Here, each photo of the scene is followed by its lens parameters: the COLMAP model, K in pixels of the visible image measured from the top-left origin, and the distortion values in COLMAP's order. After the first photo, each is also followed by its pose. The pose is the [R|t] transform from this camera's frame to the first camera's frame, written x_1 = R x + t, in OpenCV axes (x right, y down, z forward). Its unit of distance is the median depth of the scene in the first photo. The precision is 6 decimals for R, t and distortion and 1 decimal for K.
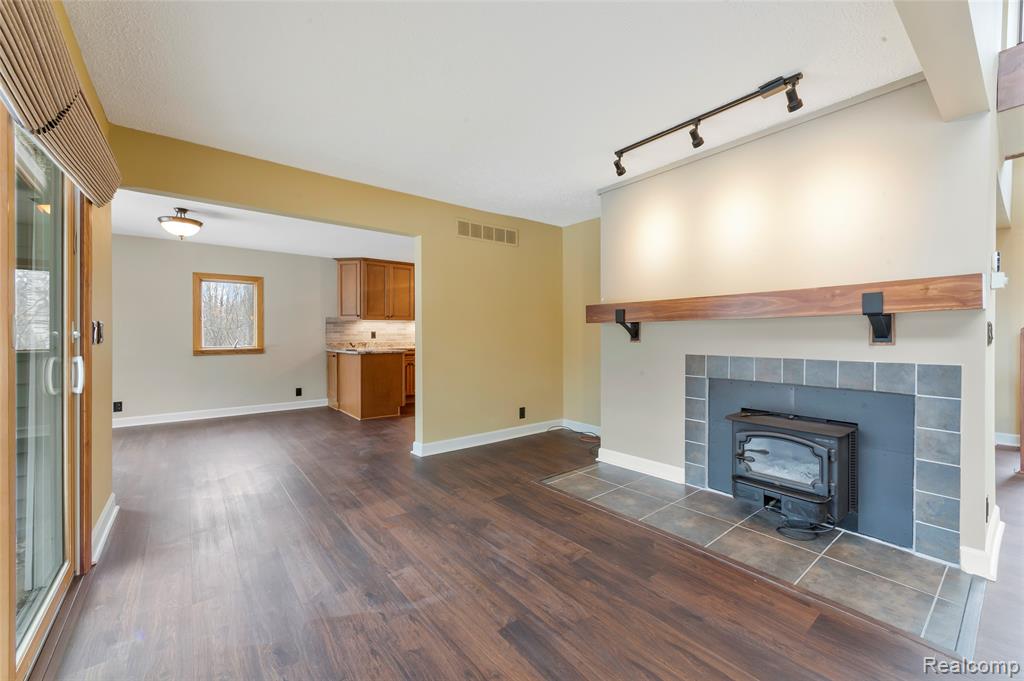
lens RADIAL K [[412.3, 0, 508.0], [0, 412.3, 334.8], [0, 0, 1]] dist [0.002580, -0.000035]
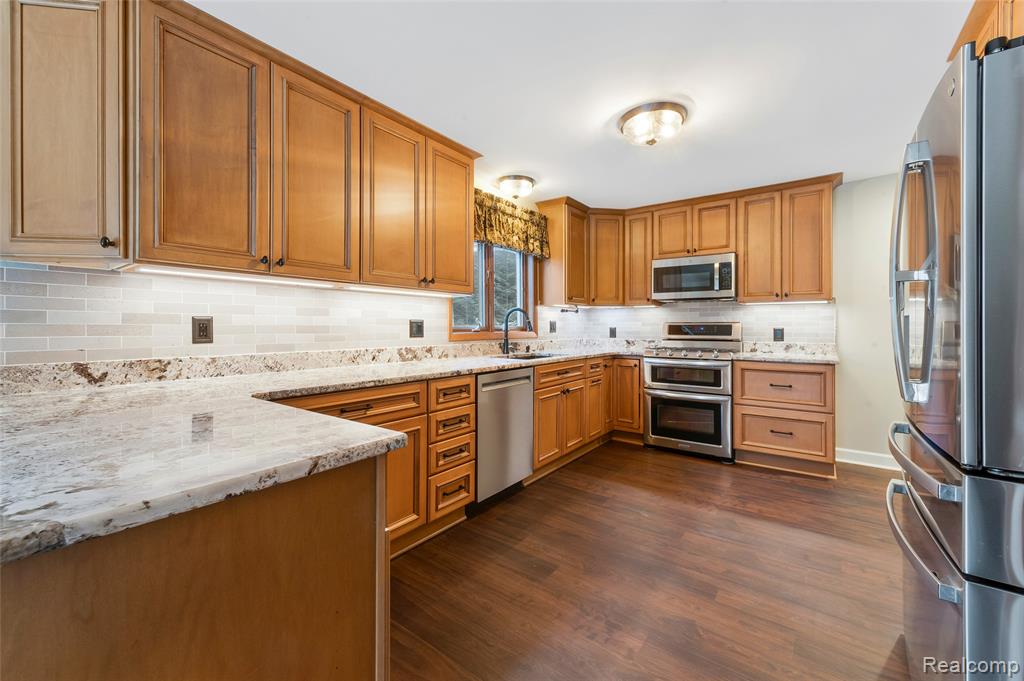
lens RADIAL K [[412.3, 0, 509.5], [0, 412.3, 326.3], [0, 0, 1]] dist [0.002580, -0.000035]
pose [[0.966337, 0.011766, 0.257010, -0.340287], [-0.011223, 0.999931, -0.003578, -0.005603], [-0.257035, 0.000573, 0.966402, 1.157686]]
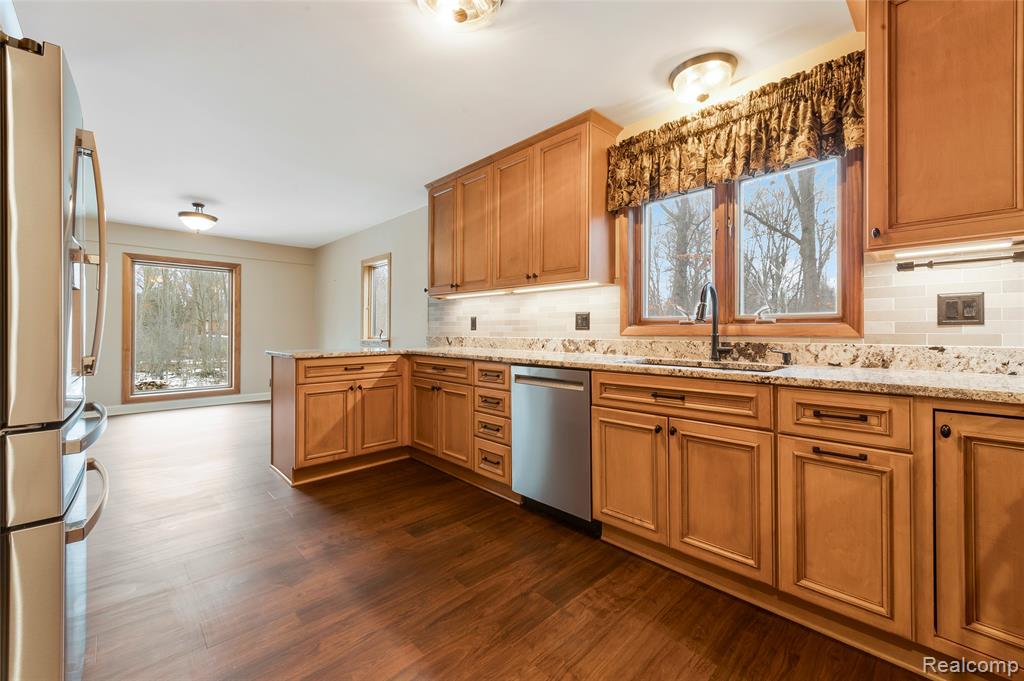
lens RADIAL K [[412.3, 0, 486.7], [0, 412.3, 330.1], [0, 0, 1]] dist [0.002580, -0.000035]
pose [[0.067931, 0.009467, -0.997645, 0.326816], [-0.003050, 0.999952, 0.009281, 0.006172], [0.997685, 0.002412, 0.067957, 1.636462]]
